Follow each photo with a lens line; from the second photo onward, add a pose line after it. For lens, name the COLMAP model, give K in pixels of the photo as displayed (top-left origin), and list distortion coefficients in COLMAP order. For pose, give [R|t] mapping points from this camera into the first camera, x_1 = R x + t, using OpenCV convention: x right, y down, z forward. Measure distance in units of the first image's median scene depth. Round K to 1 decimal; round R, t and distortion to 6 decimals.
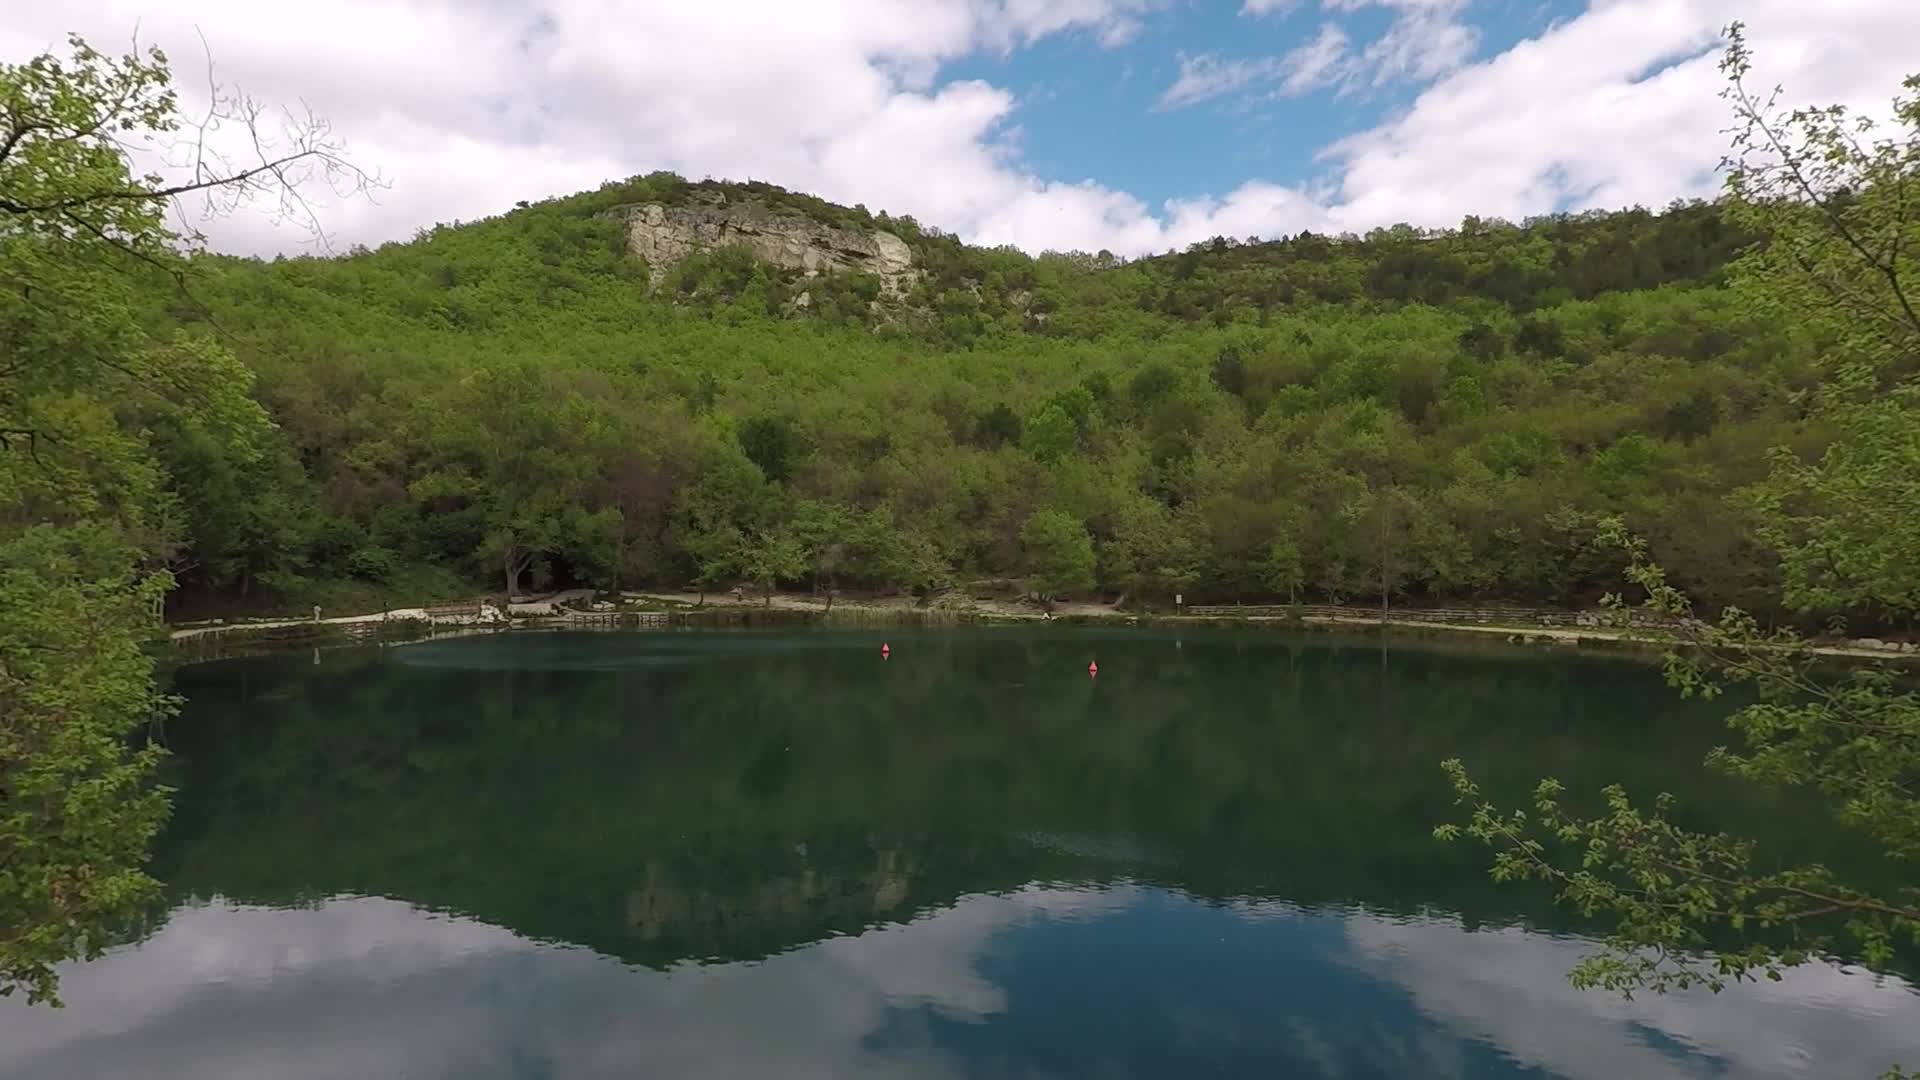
lens RADIAL K [[1063.4, 0, 960.0], [0, 1063.4, 540.0], [0, 0, 1]] dist [-0.017218, 0.002231]
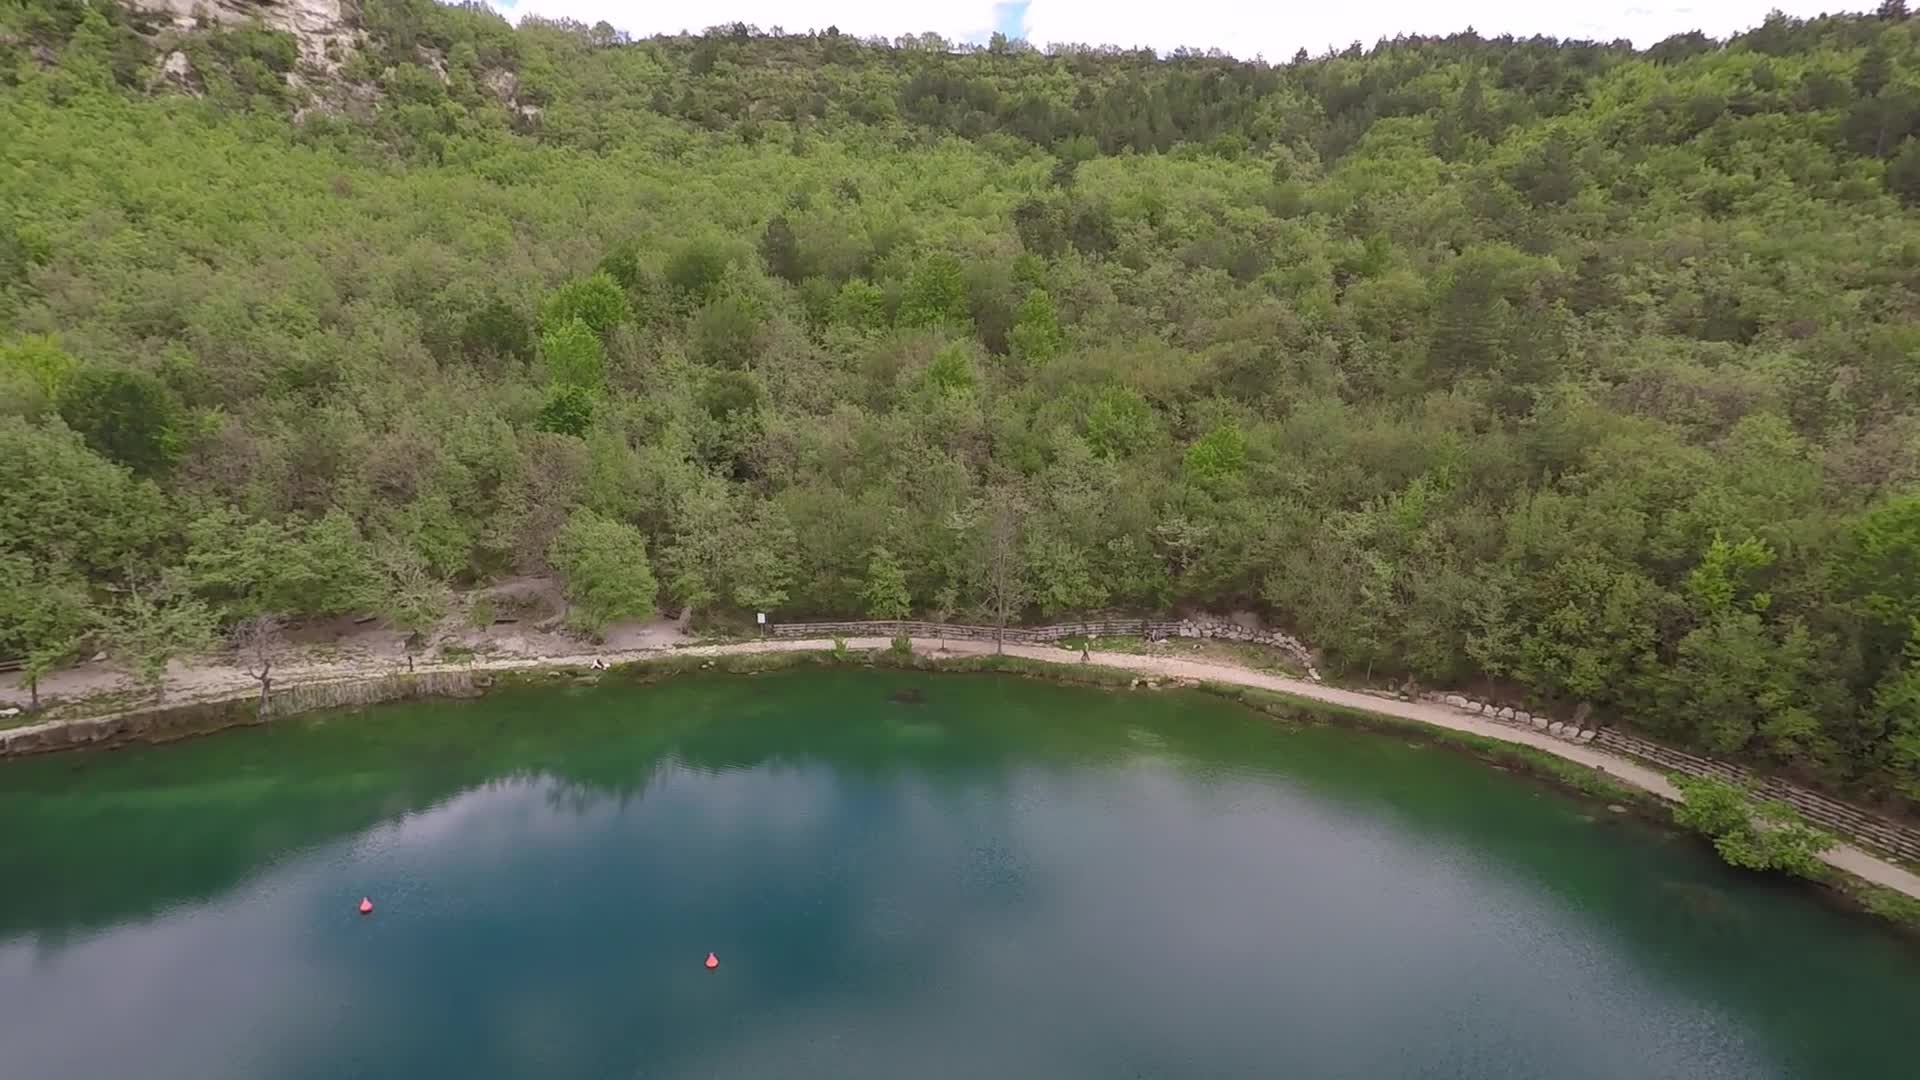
lens RADIAL K [[1061.7, 0, 959.4], [0, 1061.7, 546.5], [0, 0, 1]] dist [-0.019930, 0.008120]
pose [[0.901332, -0.086750, 0.424352, -0.000034], [-0.008657, 0.975933, 0.217897, -0.071615], [-0.433042, -0.200071, 0.878889, 0.087369]]
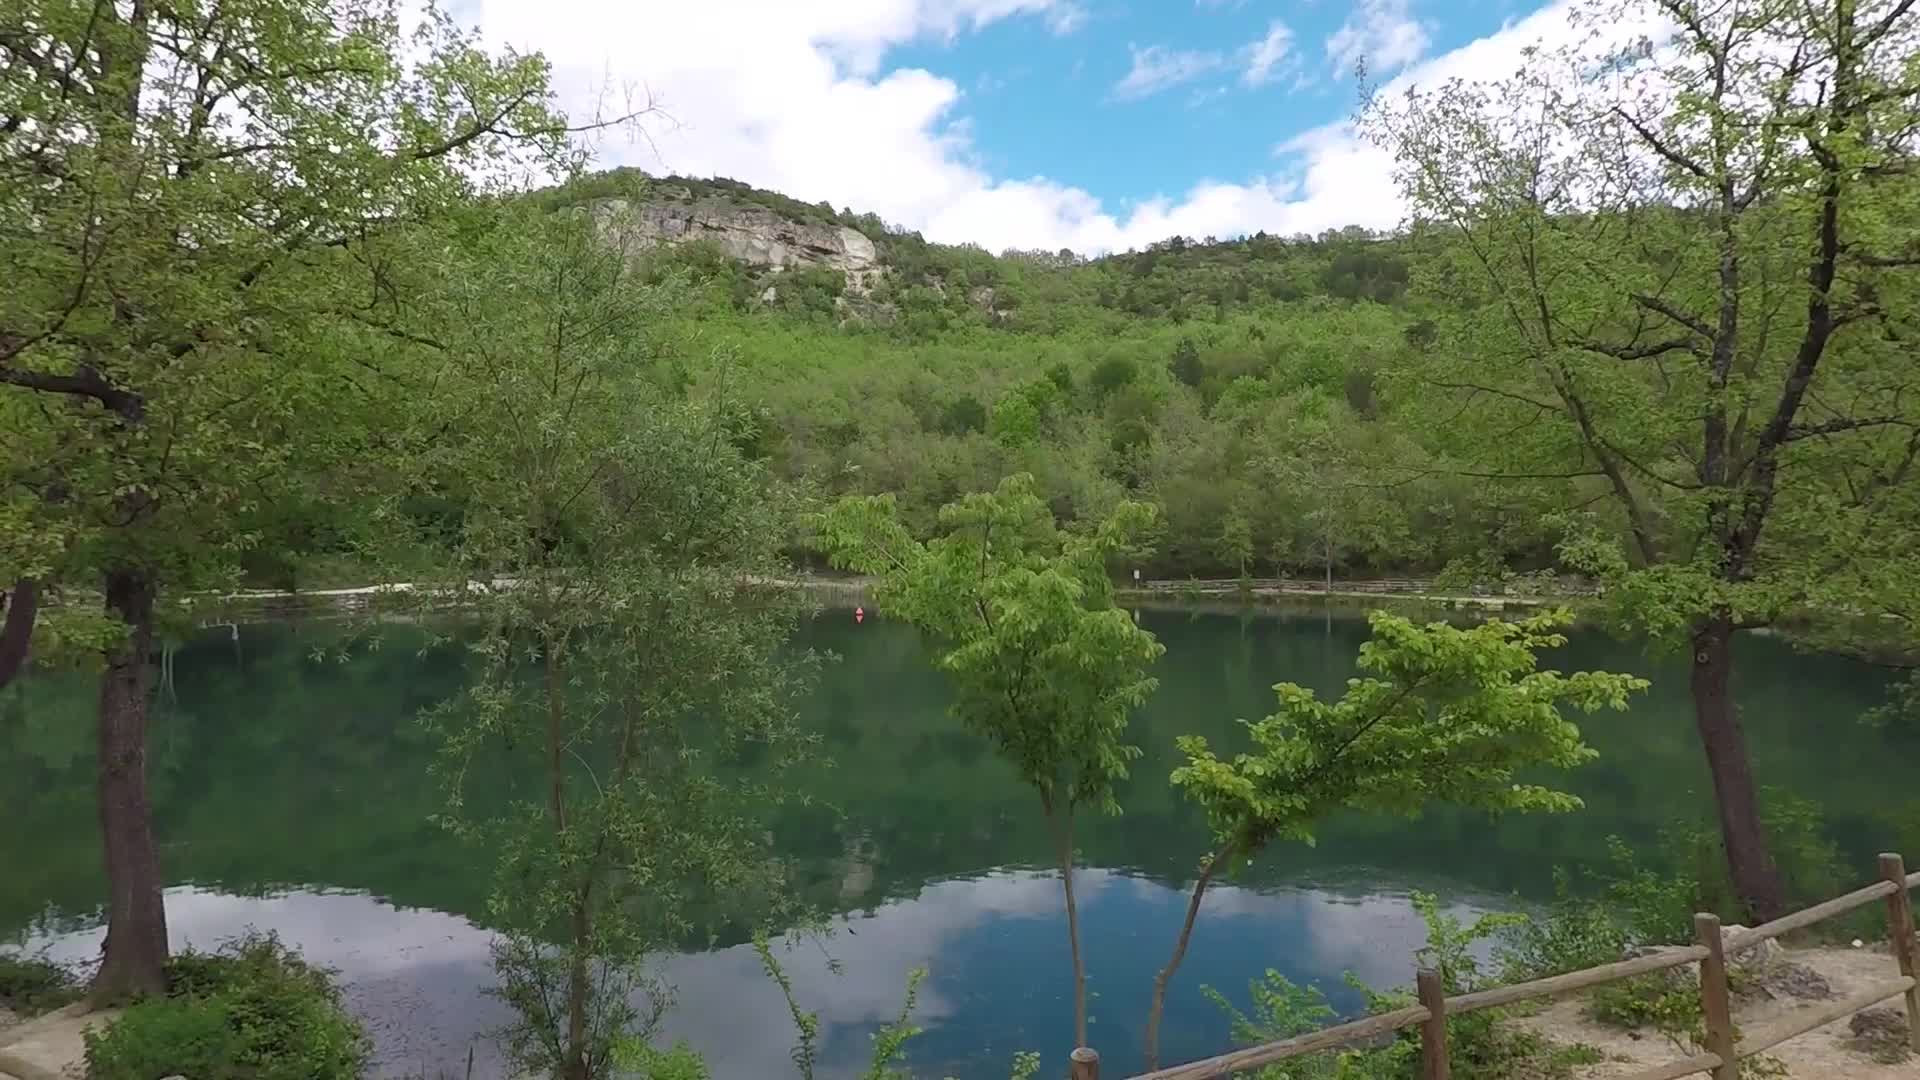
lens RADIAL K [[1061.7, 0, 959.4], [0, 1061.7, 546.5], [0, 0, 1]] dist [-0.019930, 0.008120]
pose [[0.999363, -0.001871, 0.035646, -0.003018], [0.001659, 0.999981, 0.005977, 0.008481], [-0.035656, -0.005914, 0.999347, -0.018407]]
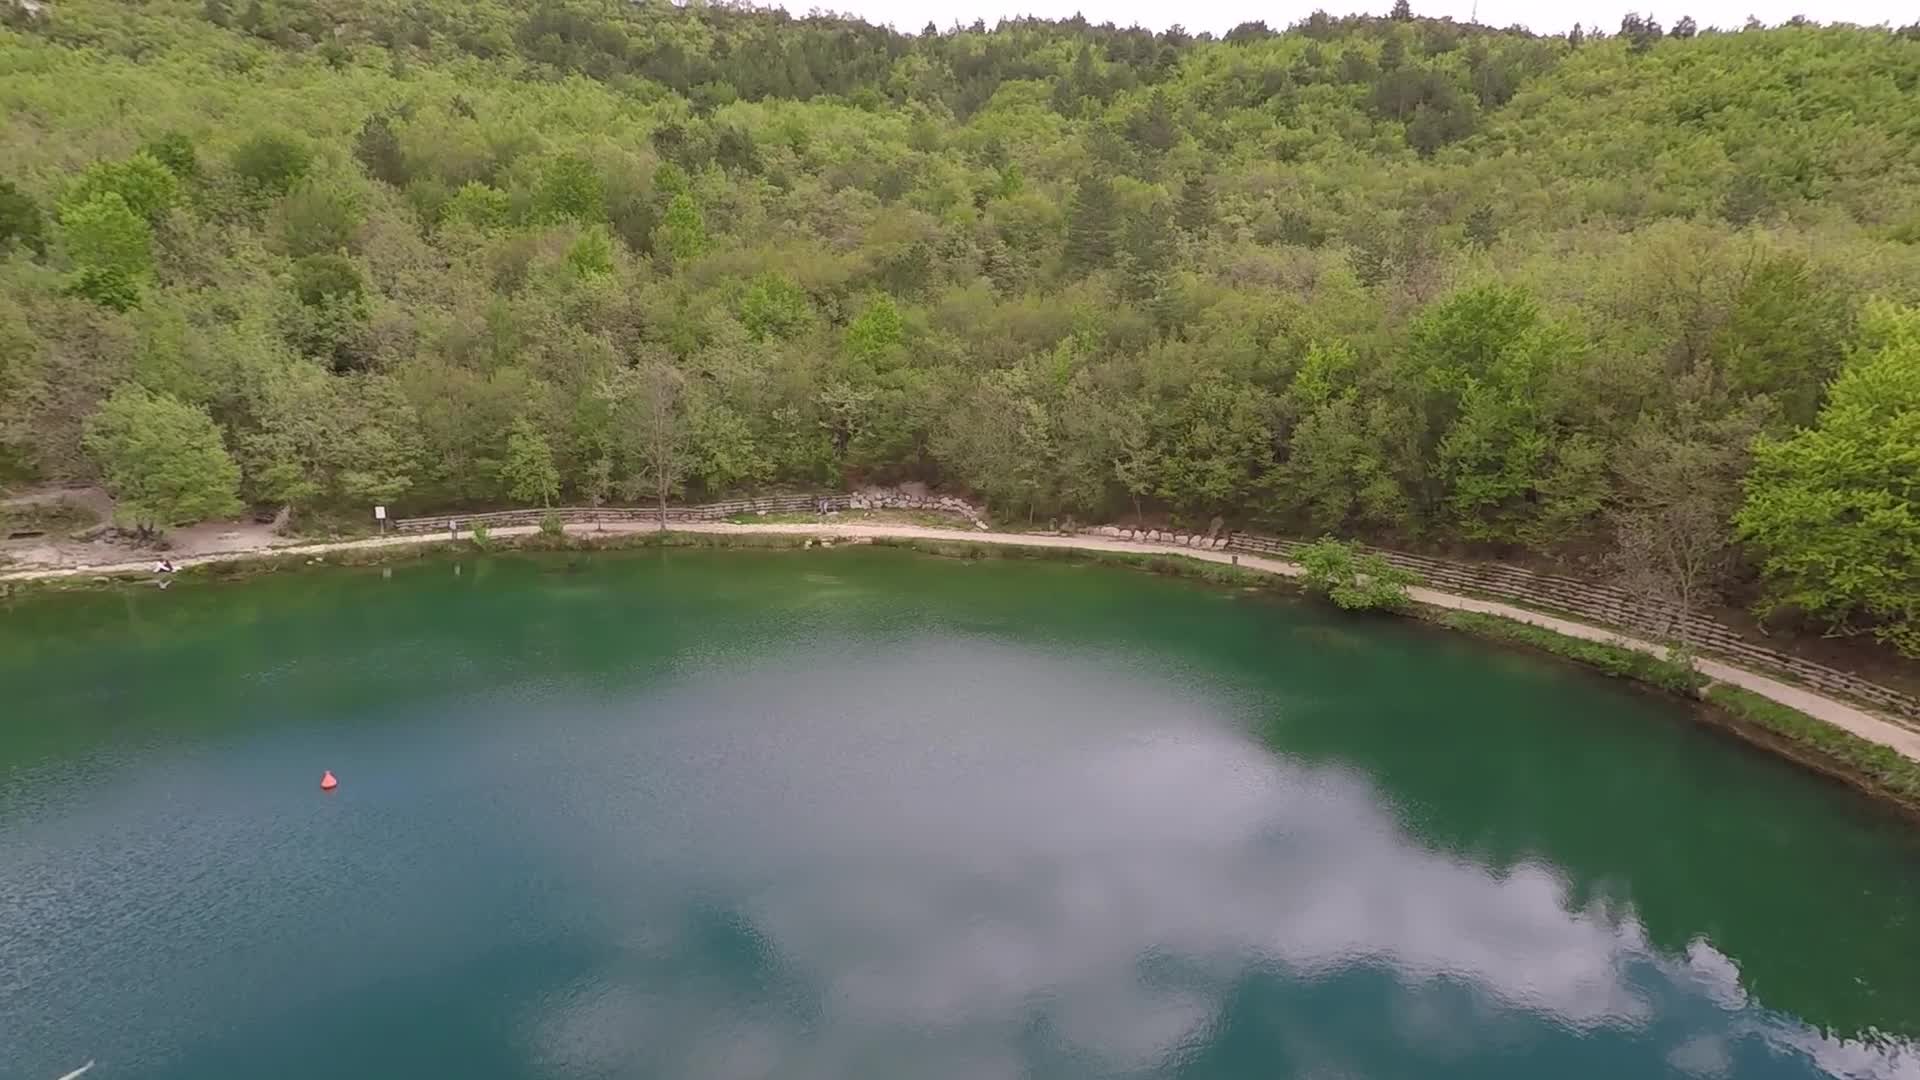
lens RADIAL K [[1061.7, 0, 959.4], [0, 1061.7, 546.5], [0, 0, 1]] dist [-0.019930, 0.008120]
pose [[0.720149, -0.141837, 0.679167, -0.000440], [-0.012671, 0.976029, 0.217270, -0.032998], [-0.693704, -0.165073, 0.701089, 0.087327]]
